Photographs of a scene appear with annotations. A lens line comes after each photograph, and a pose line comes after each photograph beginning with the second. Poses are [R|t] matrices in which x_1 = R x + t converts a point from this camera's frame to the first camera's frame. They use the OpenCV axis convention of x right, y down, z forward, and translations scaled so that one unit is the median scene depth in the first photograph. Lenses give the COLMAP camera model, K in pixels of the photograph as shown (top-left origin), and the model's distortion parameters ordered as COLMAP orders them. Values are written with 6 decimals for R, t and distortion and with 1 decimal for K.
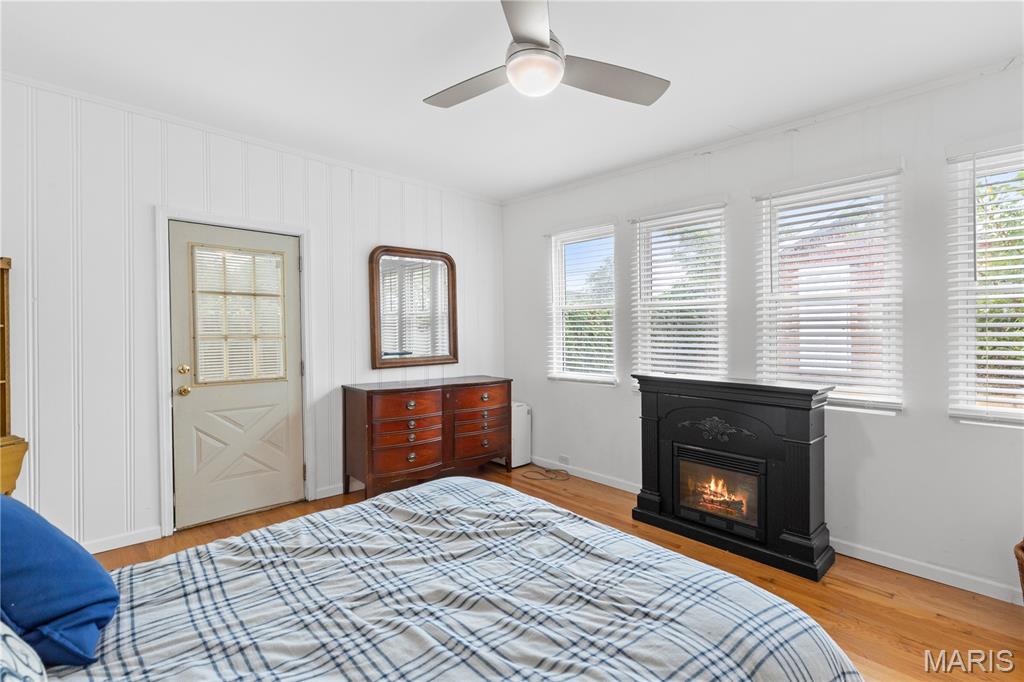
lens RADIAL K [[465.8, 0, 514.6], [0, 465.8, 334.5], [0, 0, 1]] dist [0.000193, 0.000124]
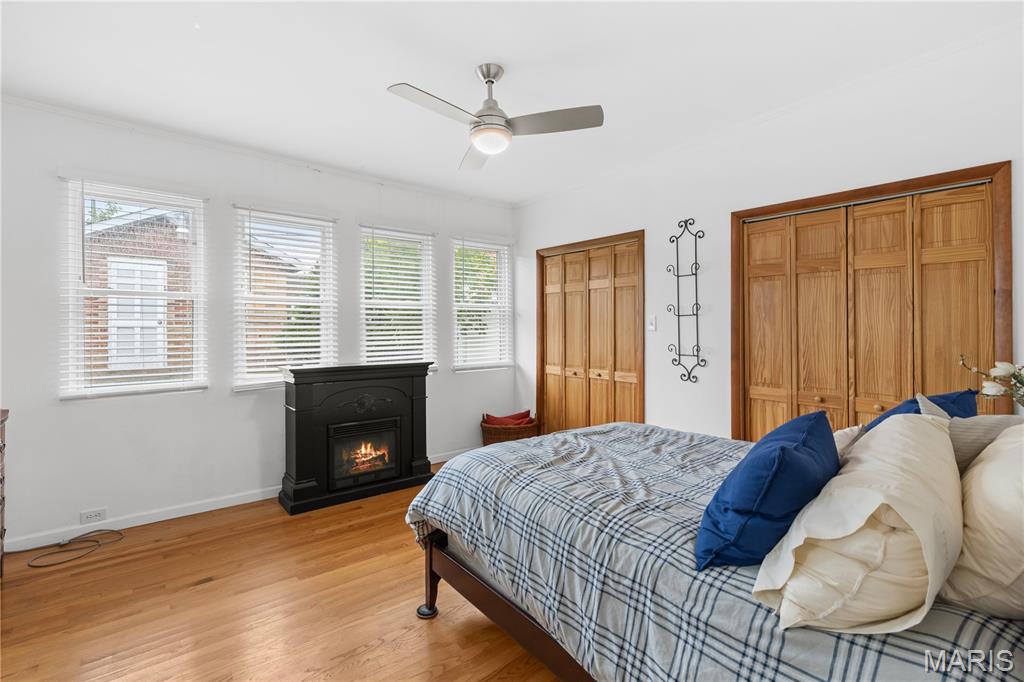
lens RADIAL K [[470.0, 0, 514.1], [0, 470.0, 317.5], [0, 0, 1]] dist [0.001460, 0.000079]
pose [[0.068055, 0.014240, 0.997580, -0.739035], [0.005857, 0.999875, -0.014673, -0.008503], [-0.997664, 0.006841, 0.067963, 0.466125]]
